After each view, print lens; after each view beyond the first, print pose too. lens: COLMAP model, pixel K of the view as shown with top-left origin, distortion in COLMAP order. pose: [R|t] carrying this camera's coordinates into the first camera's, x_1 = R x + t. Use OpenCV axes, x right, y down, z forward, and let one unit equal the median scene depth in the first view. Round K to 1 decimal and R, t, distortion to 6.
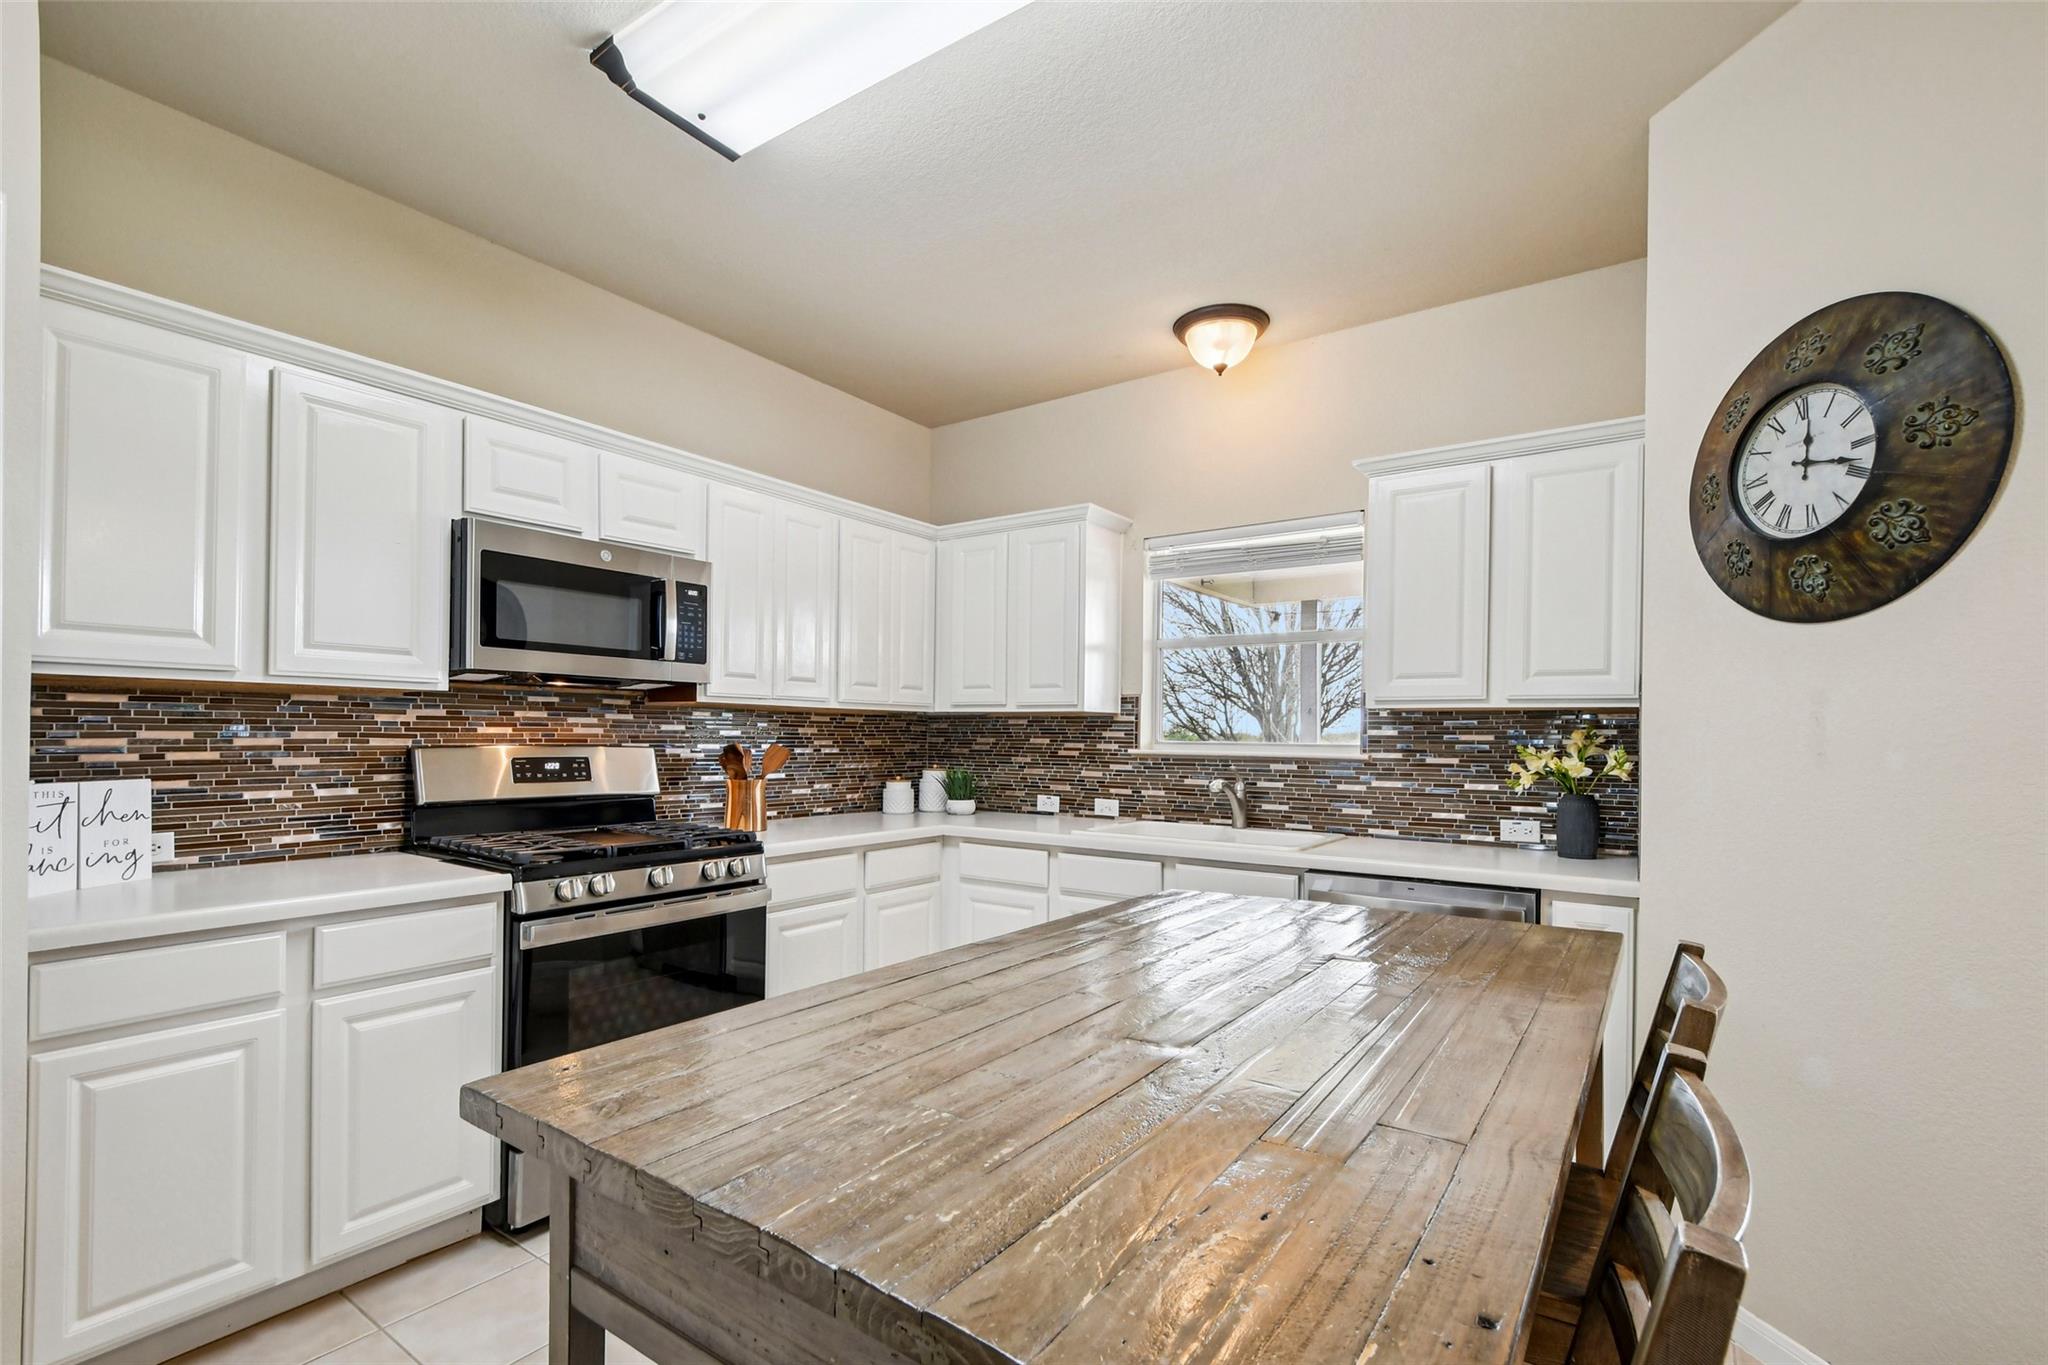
lens RADIAL K [[926.2, 0, 1011.3], [0, 926.2, 733.5], [0, 0, 1]] dist [0.002474, -0.004813]
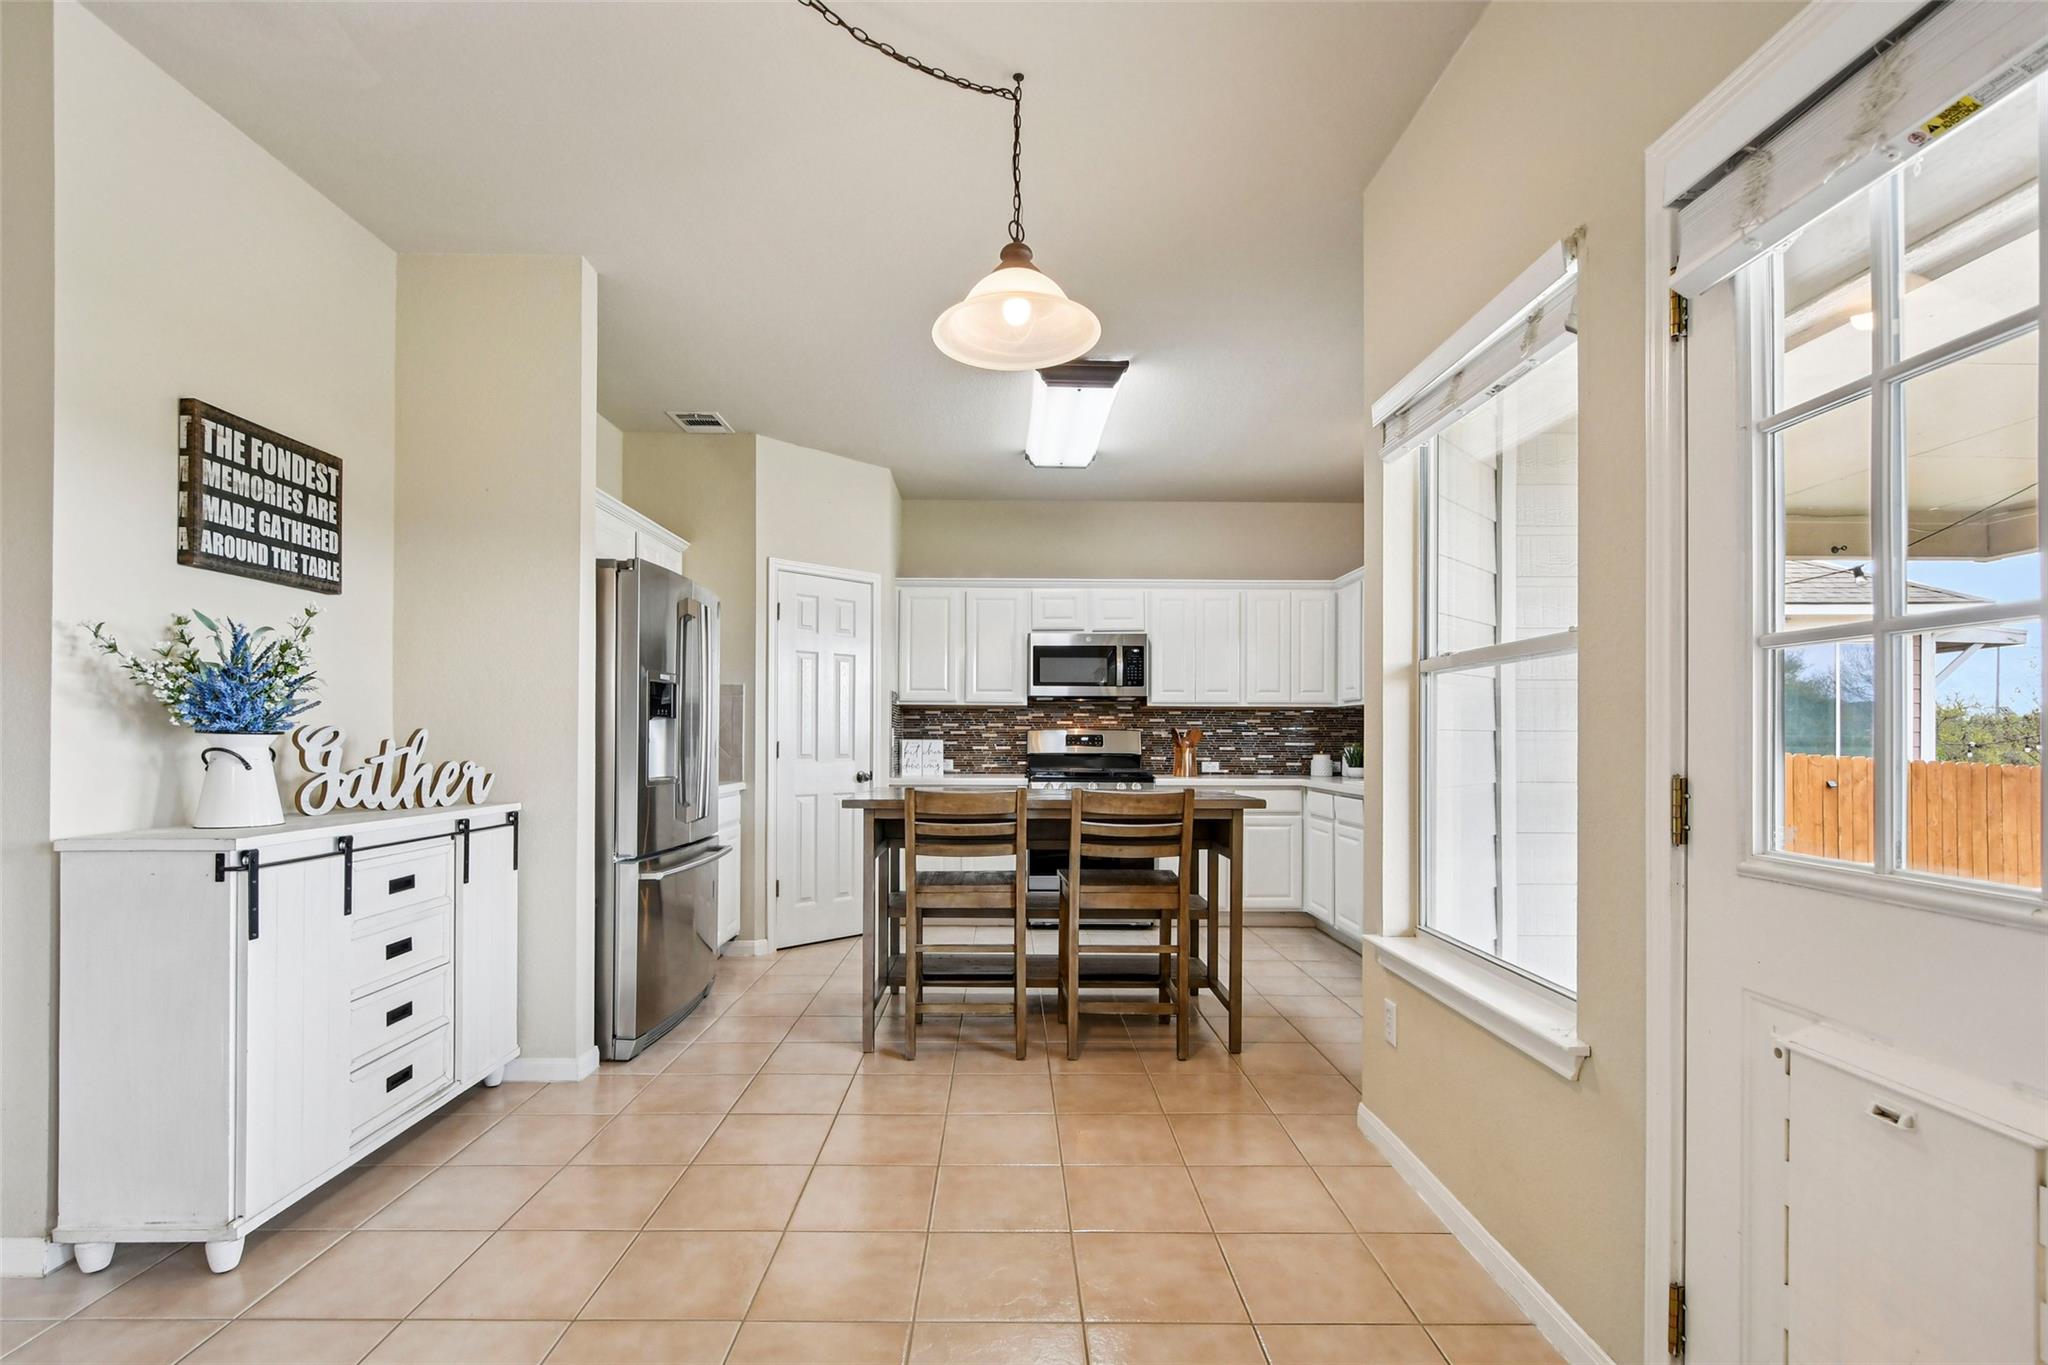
lens RADIAL K [[926.2, 0, 1011.3], [0, 926.2, 733.5], [0, 0, 1]] dist [0.002474, -0.004813]
pose [[0.584641, -0.015093, -0.811151, 1.087193], [0.004422, 0.999871, -0.015418, 0.053174], [0.811280, 0.005427, 0.584633, -0.363047]]
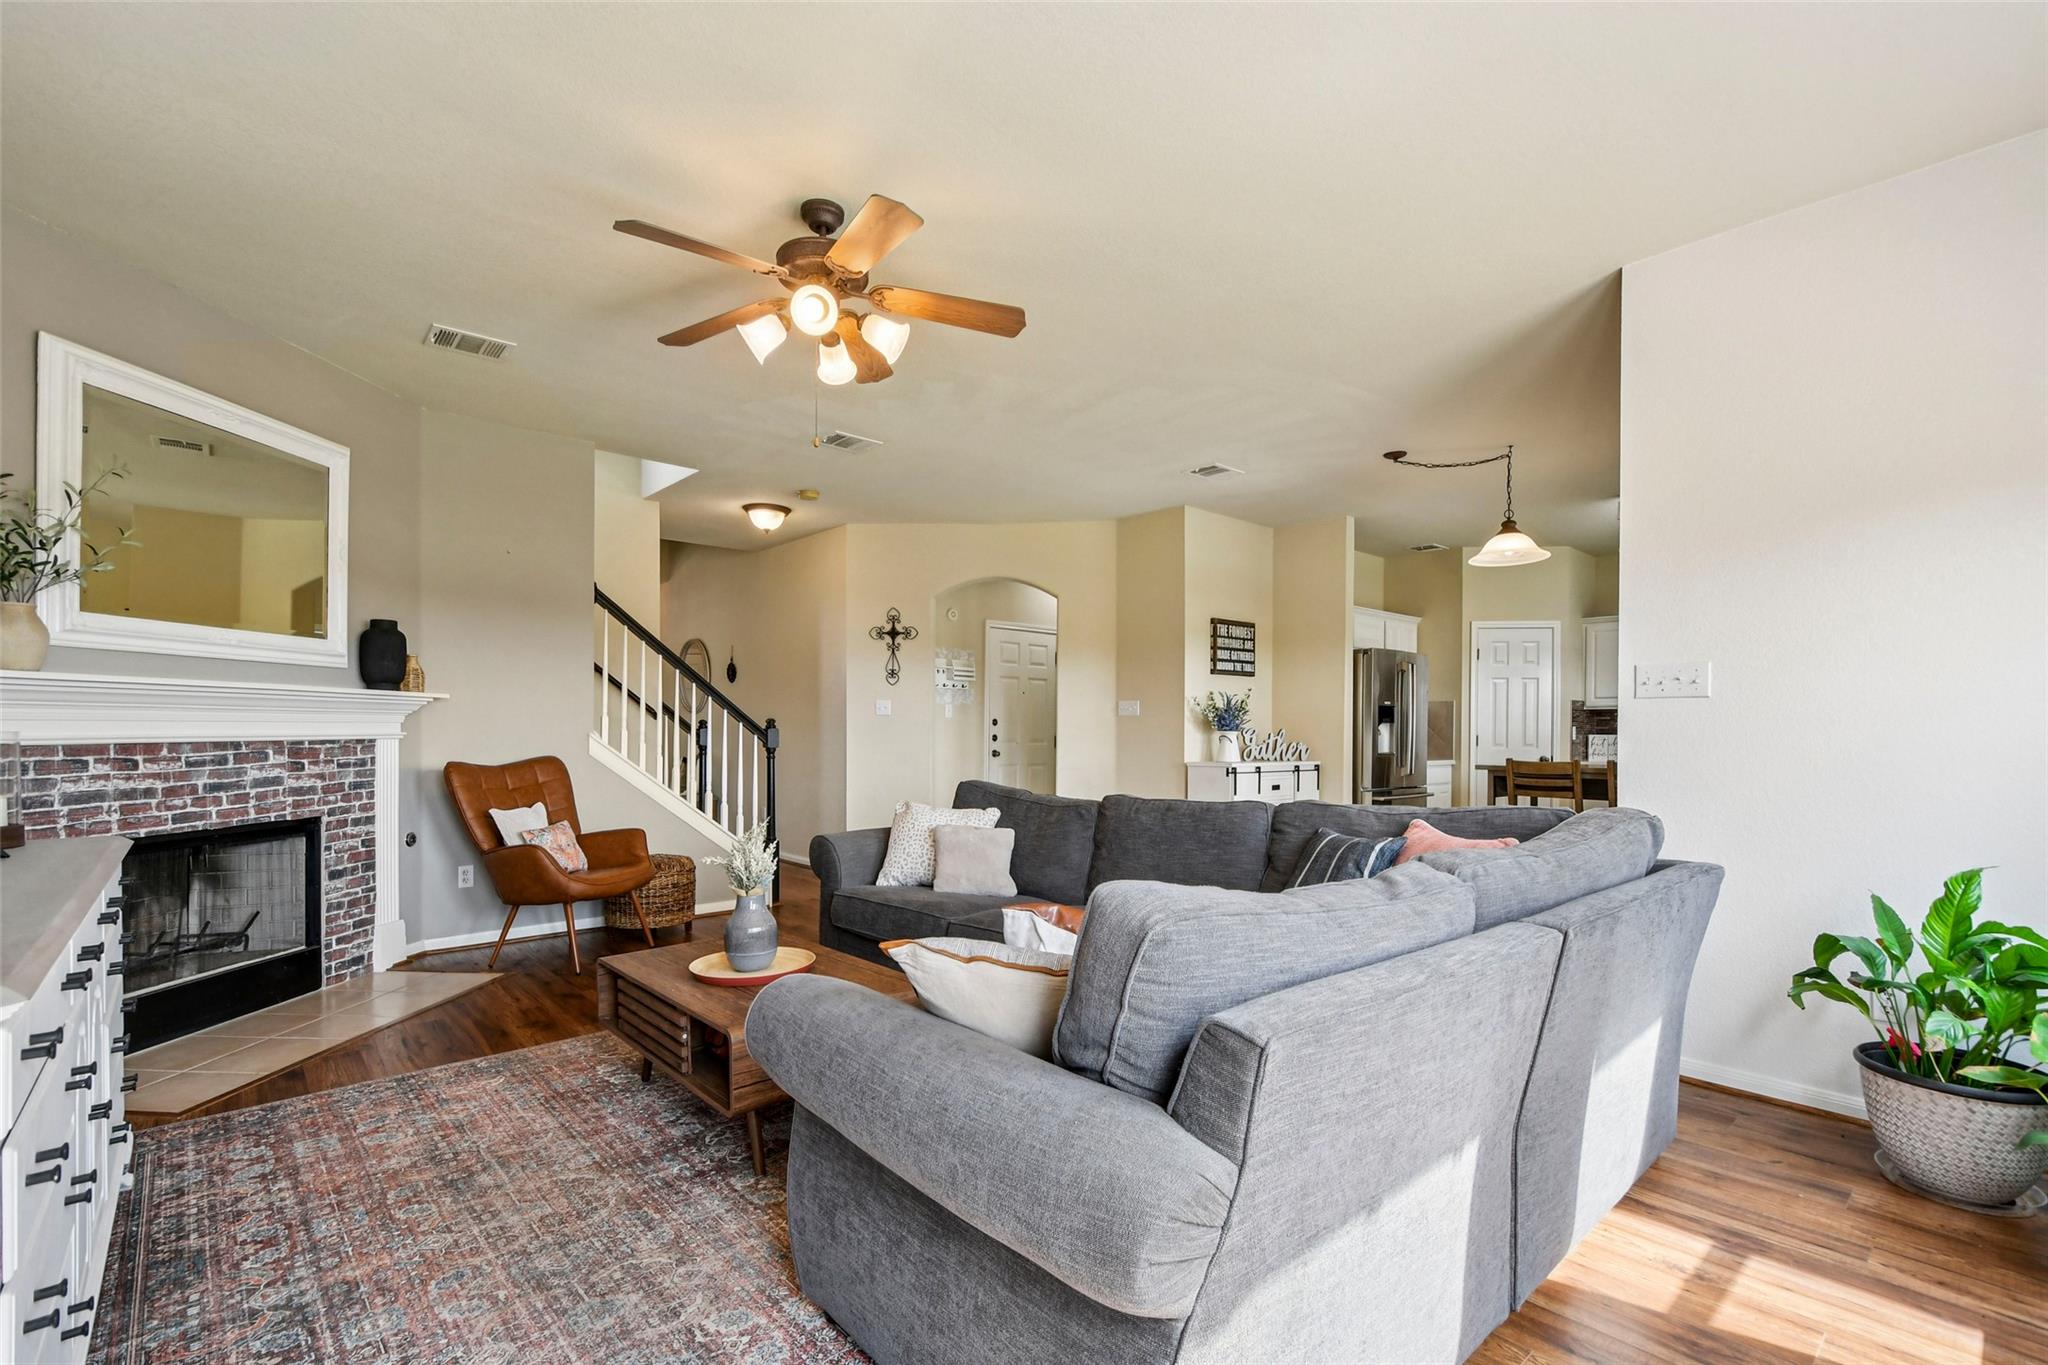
lens RADIAL K [[912.7, 0, 1012.8], [0, 912.7, 734.9], [0, 0, 1]] dist [0.003687, -0.004310]
pose [[-0.228075, -0.010741, -0.973584, 2.366275], [-0.007421, 0.999929, -0.009293, 0.073051], [0.973615, 0.005105, -0.228139, -0.435611]]
